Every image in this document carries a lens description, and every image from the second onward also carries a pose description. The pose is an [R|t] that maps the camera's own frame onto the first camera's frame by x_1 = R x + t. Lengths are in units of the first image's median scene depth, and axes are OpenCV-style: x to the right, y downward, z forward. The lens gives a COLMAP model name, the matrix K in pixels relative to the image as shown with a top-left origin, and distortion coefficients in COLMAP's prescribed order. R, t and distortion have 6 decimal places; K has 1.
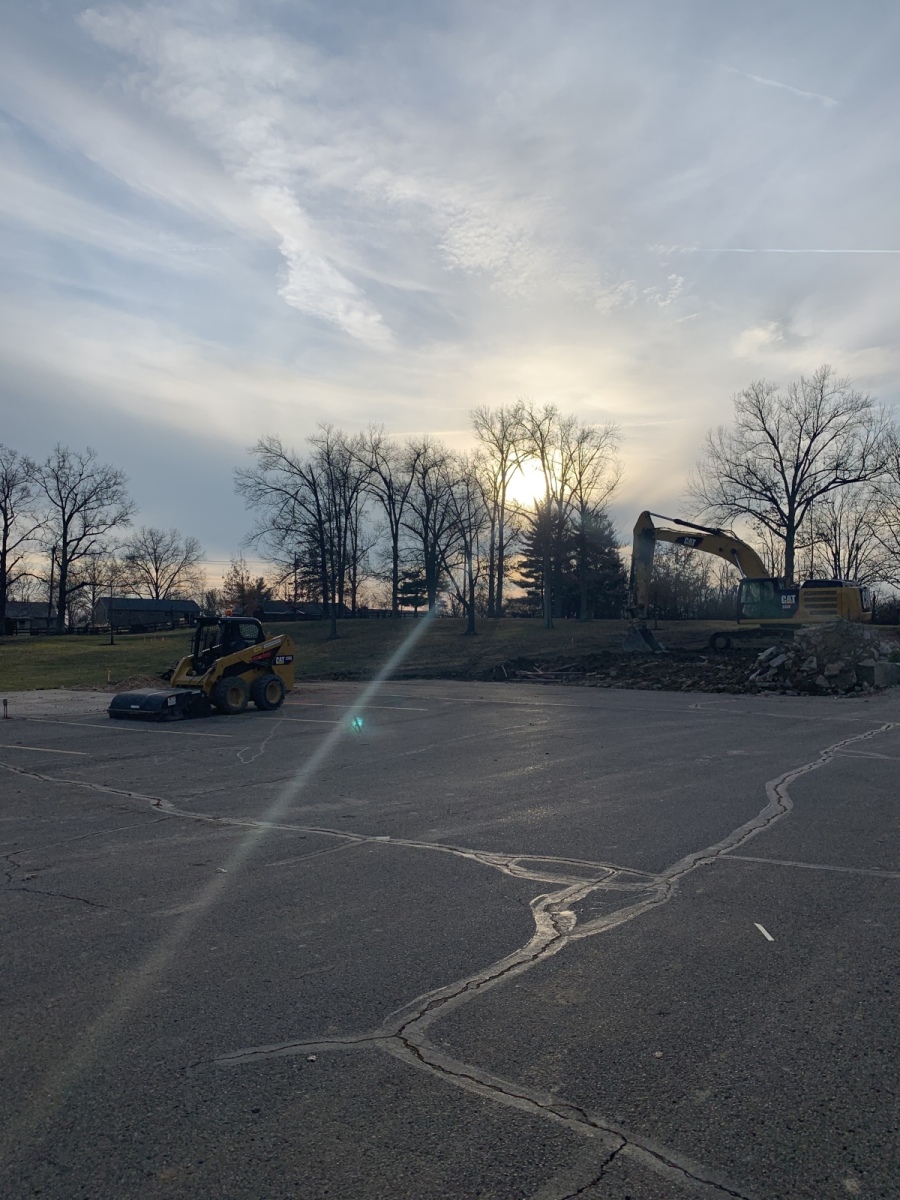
lens RADIAL K [[915.2, 0, 450.0], [0, 915.2, 600.0], [0, 0, 1]] dist [-0.006584, -0.003414]
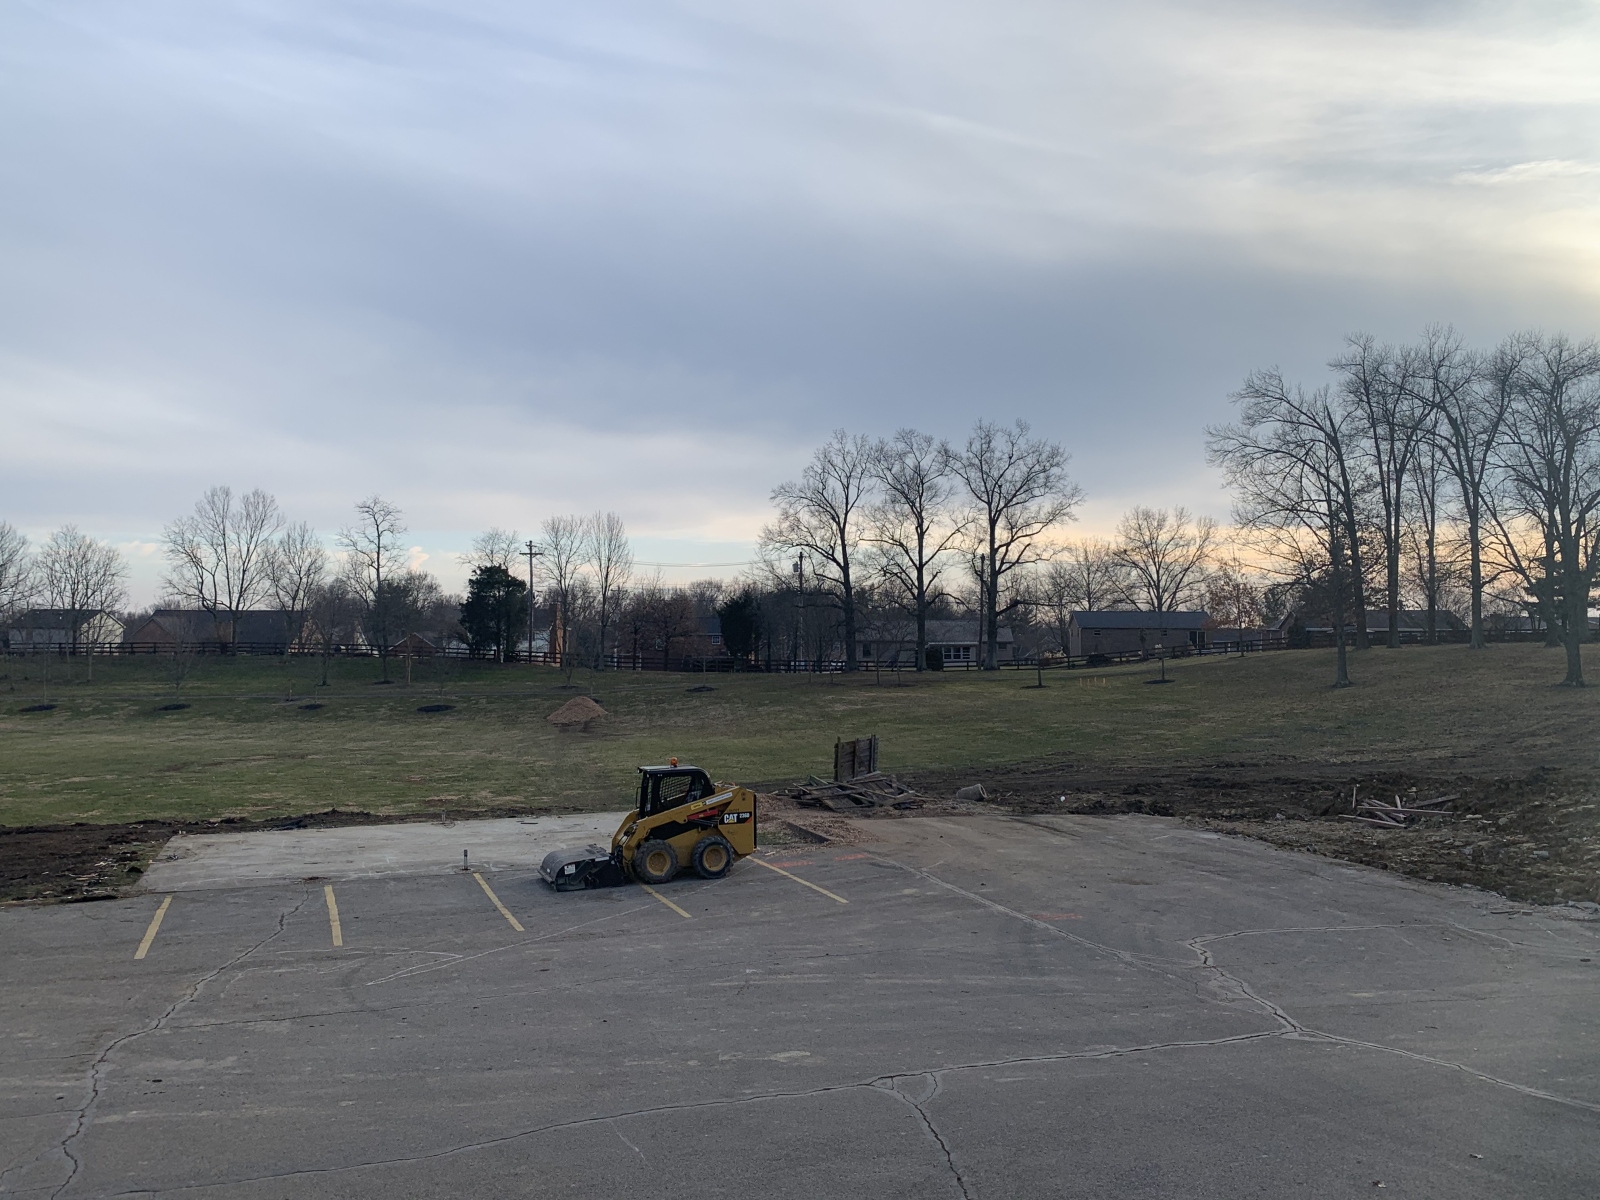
lens RADIAL K [[1347.3, 0, 800.0], [0, 1347.3, 600.0], [0, 0, 1]] dist [0.066150, -0.011112]
pose [[0.791361, -0.028004, -0.610707, 0.139542], [0.037011, 0.999313, 0.002135, -0.029977], [0.610228, -0.024293, 0.791854, 0.014626]]
